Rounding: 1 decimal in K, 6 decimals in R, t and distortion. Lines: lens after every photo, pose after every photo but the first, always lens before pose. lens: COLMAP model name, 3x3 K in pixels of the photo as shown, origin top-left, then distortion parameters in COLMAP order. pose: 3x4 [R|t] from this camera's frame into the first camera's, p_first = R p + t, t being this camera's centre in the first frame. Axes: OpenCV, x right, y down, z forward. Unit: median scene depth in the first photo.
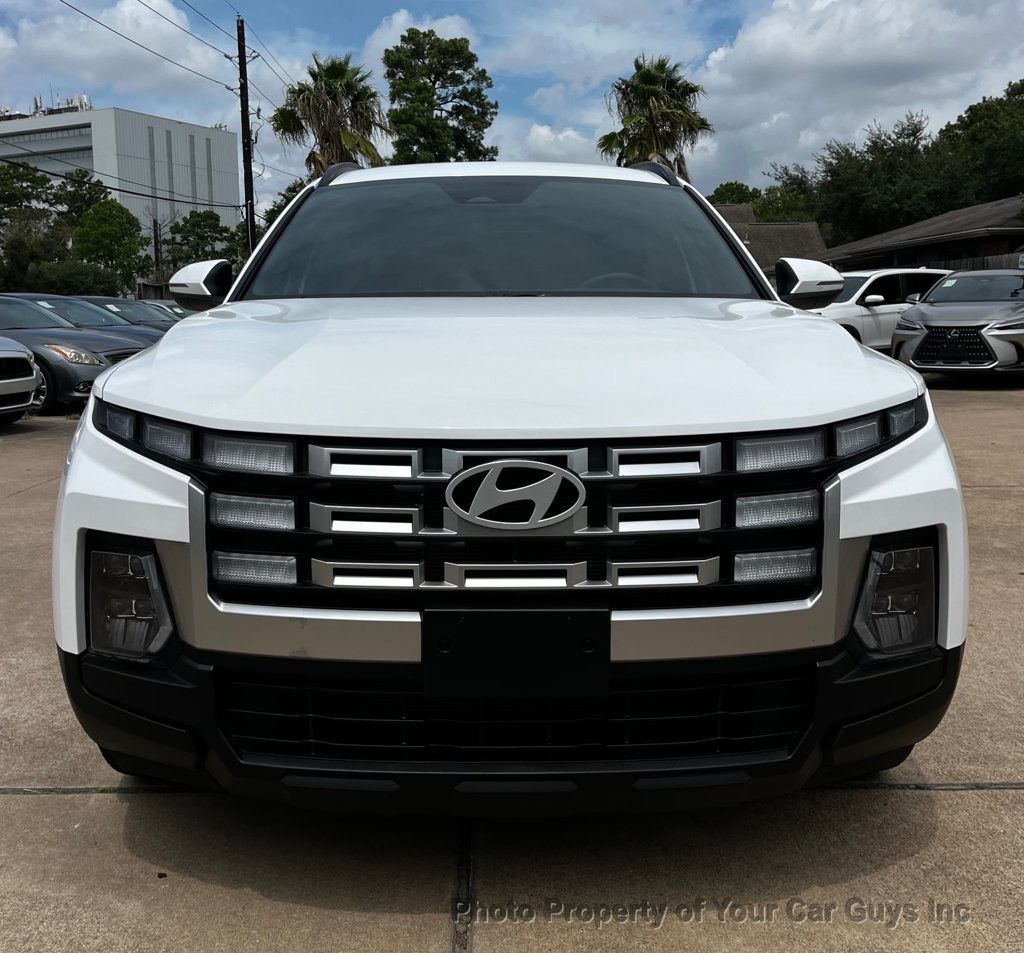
lens RADIAL K [[1097.7, 0, 496.1], [0, 1097.7, 474.4], [0, 0, 1]] dist [0.030192, 0.000000]
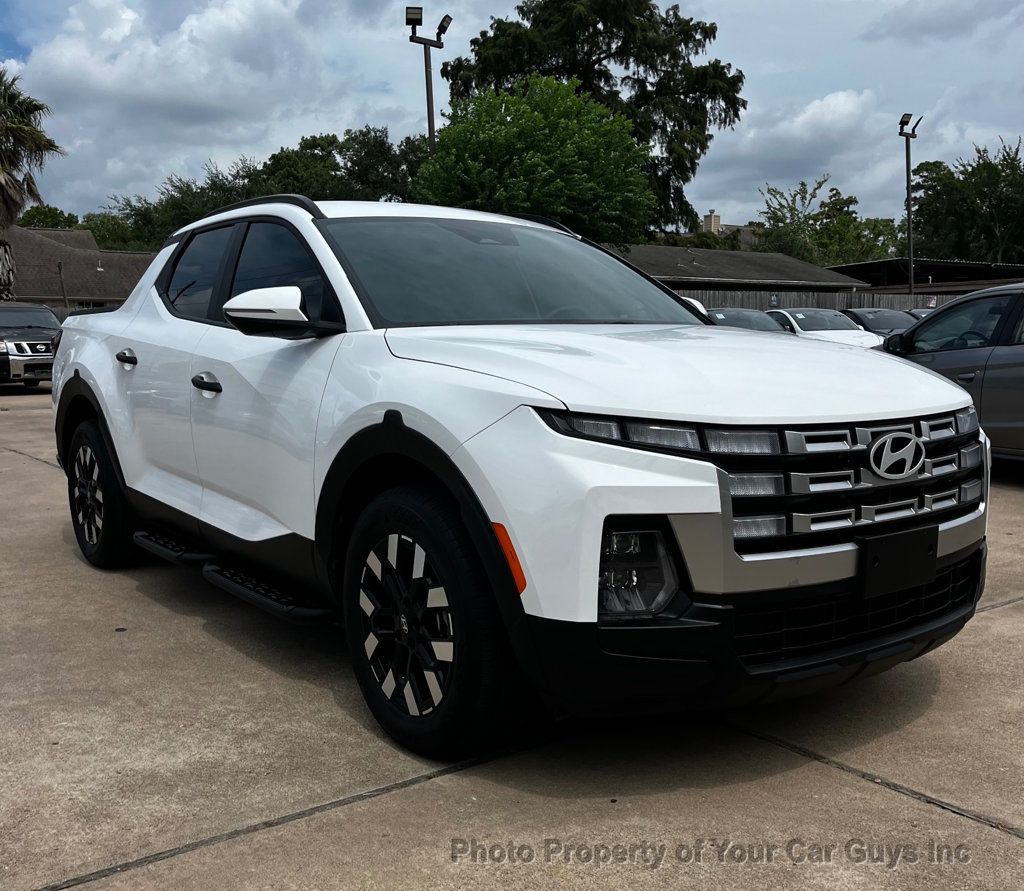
lens RADIAL K [[1055.5, 0, 539.1], [0, 1055.5, 505.7], [0, 0, 1]] dist [0.020203, 0.000000]
pose [[0.792329, -0.096651, 0.602390, -1.182255], [0.091685, 0.995022, 0.039053, -0.013862], [-0.603166, 0.024287, 0.797246, 0.134088]]
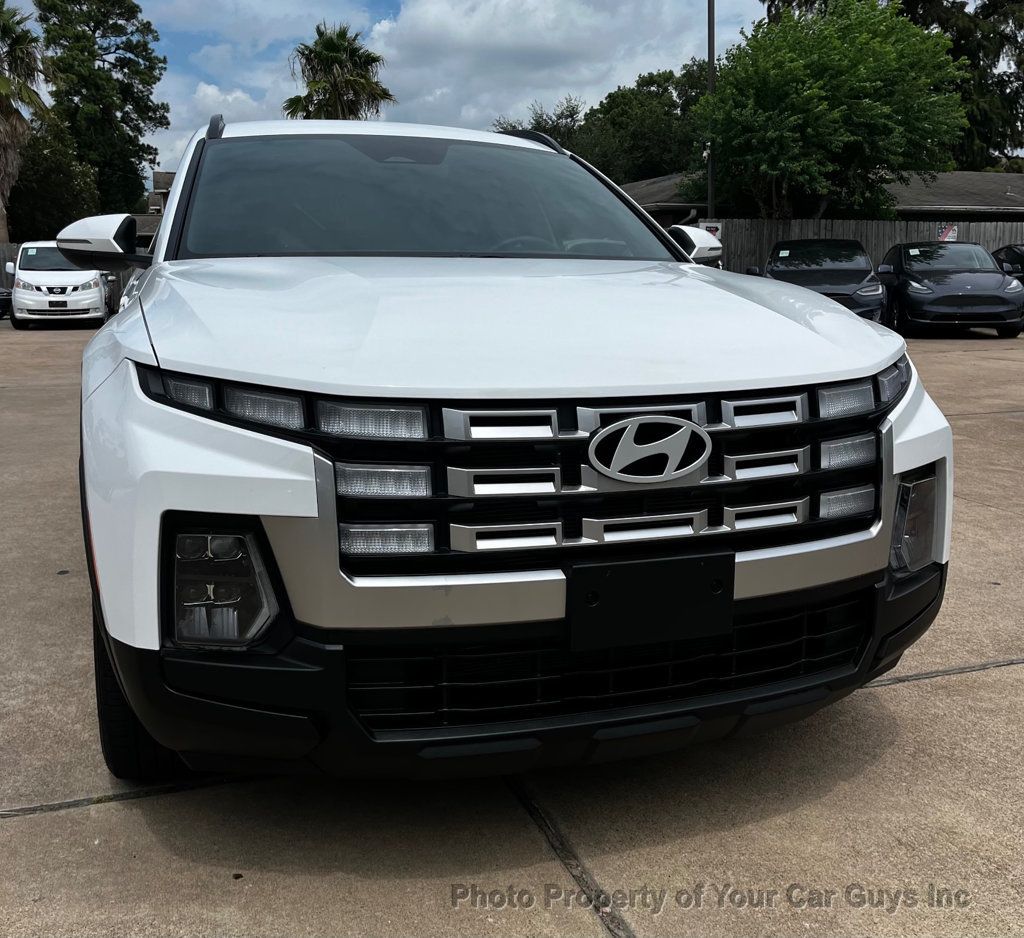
lens RADIAL K [[1054.9, 0, 531.3], [0, 1054.9, 458.4], [0, 0, 1]] dist [0.026351, 0.000000]
pose [[0.944866, -0.051328, 0.323409, -0.389627], [0.043334, 0.998552, 0.031874, -0.008727], [-0.324577, -0.016102, 0.945722, 0.087608]]
